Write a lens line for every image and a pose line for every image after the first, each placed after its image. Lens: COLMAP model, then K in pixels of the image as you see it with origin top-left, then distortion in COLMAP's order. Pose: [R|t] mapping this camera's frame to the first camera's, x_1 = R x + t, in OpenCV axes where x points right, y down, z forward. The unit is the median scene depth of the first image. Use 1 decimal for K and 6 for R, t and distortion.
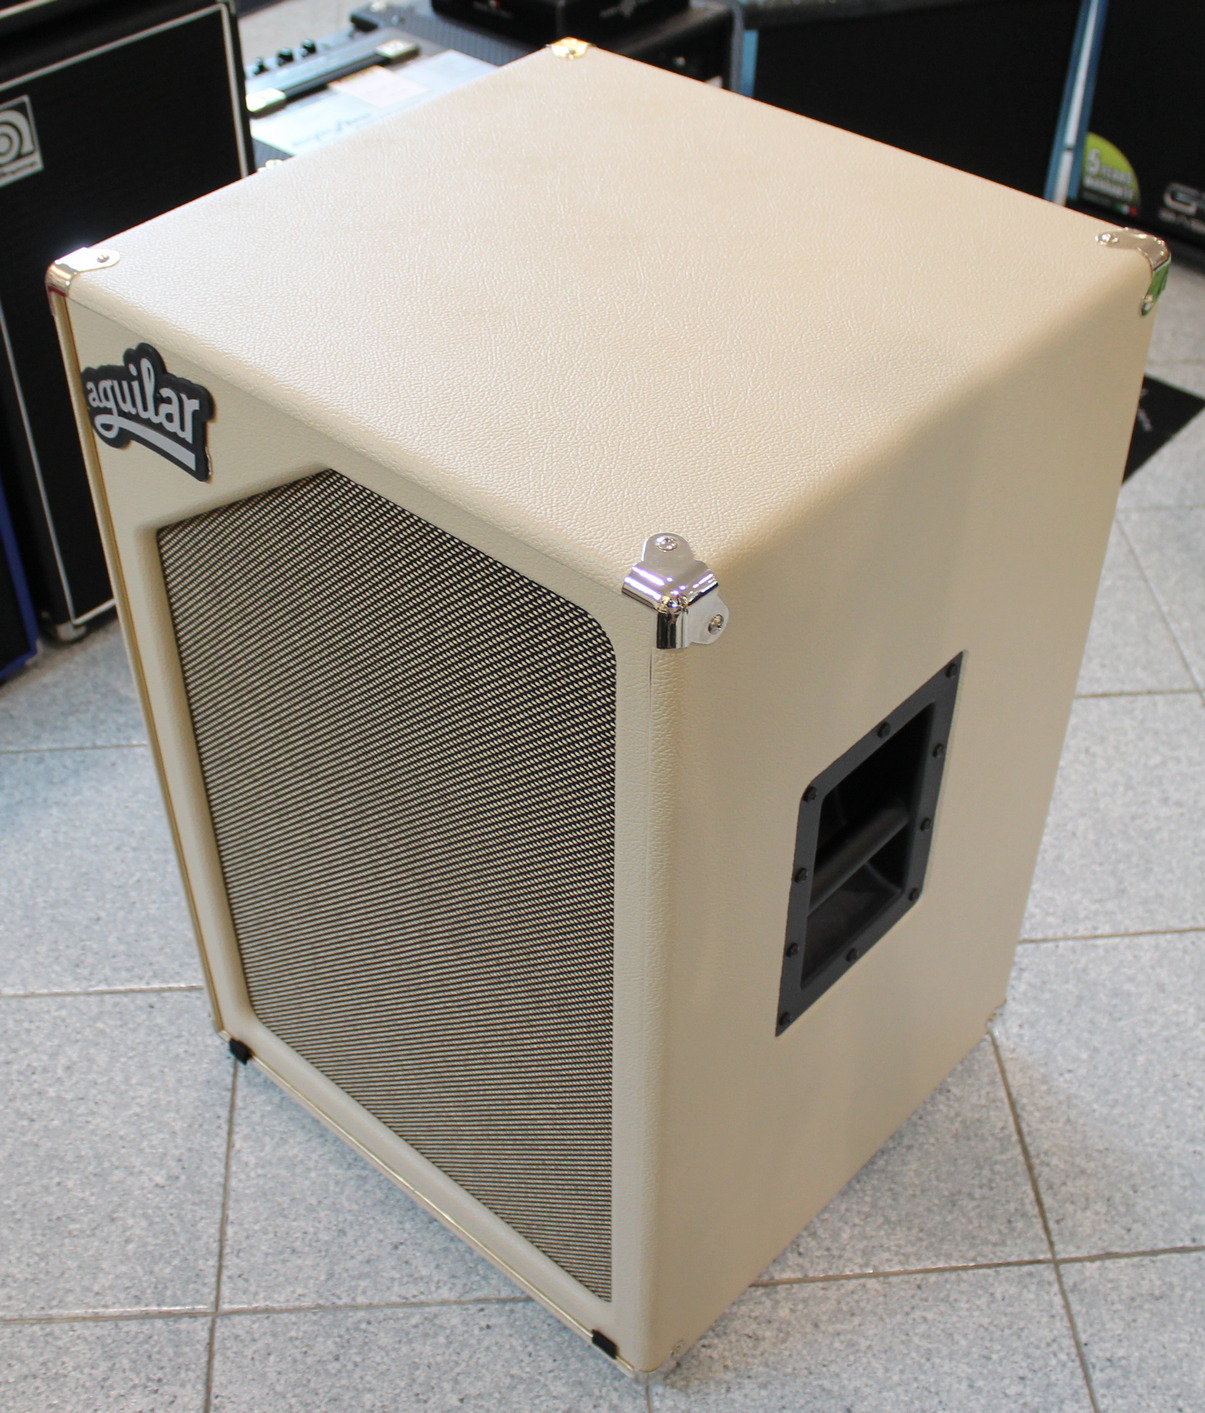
lens RADIAL K [[1829.7, 0, 602.5], [0, 1829.7, 706.5], [0, 0, 1]] dist [-0.019129, 0.030576]
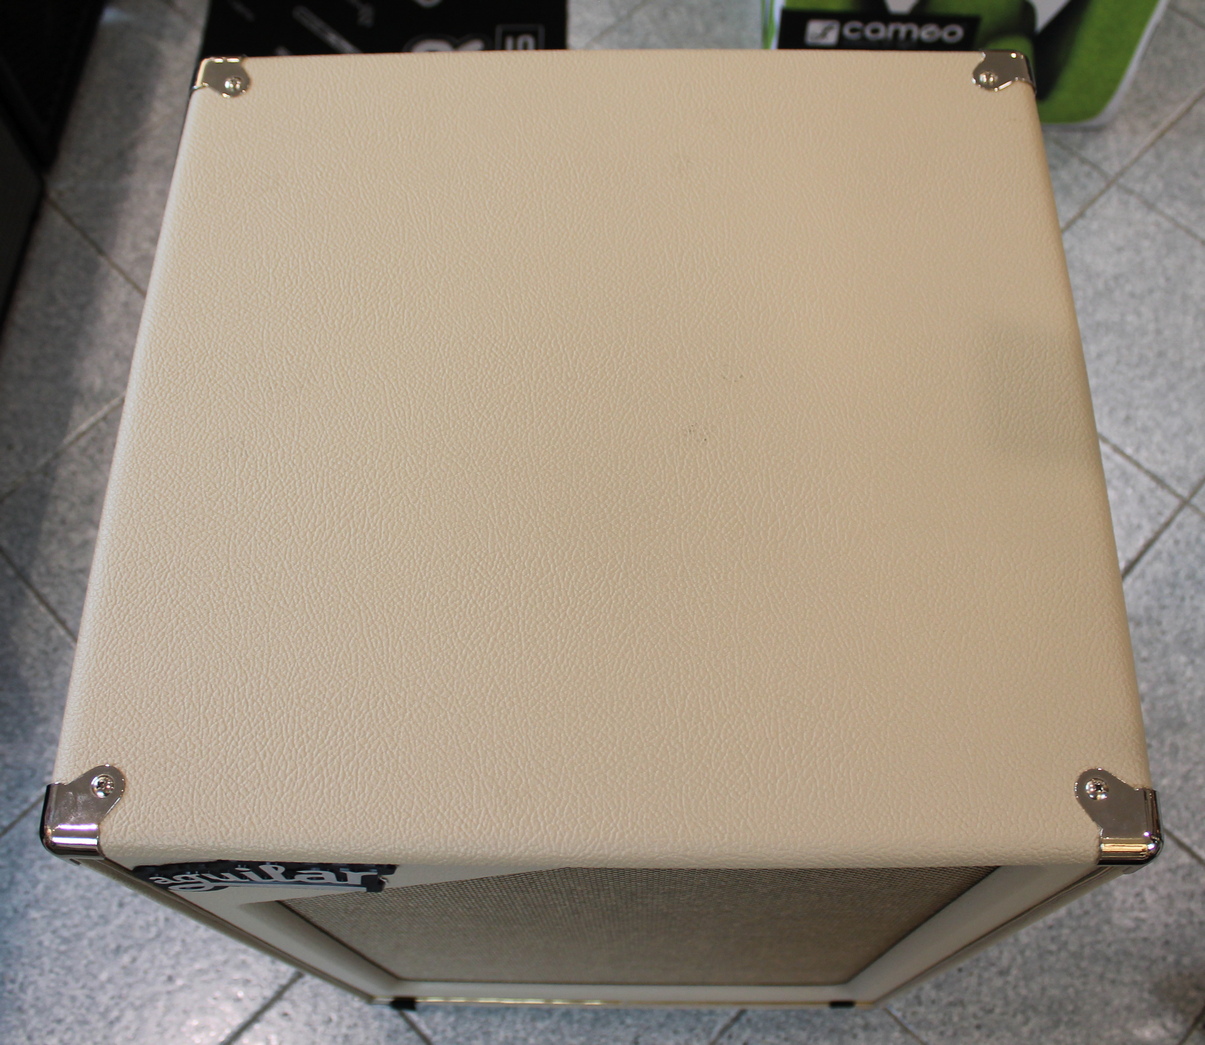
lens RADIAL K [[1303.8, 0, 624.4], [0, 1303.8, 519.7], [0, 0, 1]] dist [-0.069696, 0.023204]
pose [[0.752289, -0.599370, 0.273527, -0.134340], [0.447870, 0.769731, 0.454892, -0.333648], [-0.483191, -0.219706, 0.847500, 0.332344]]
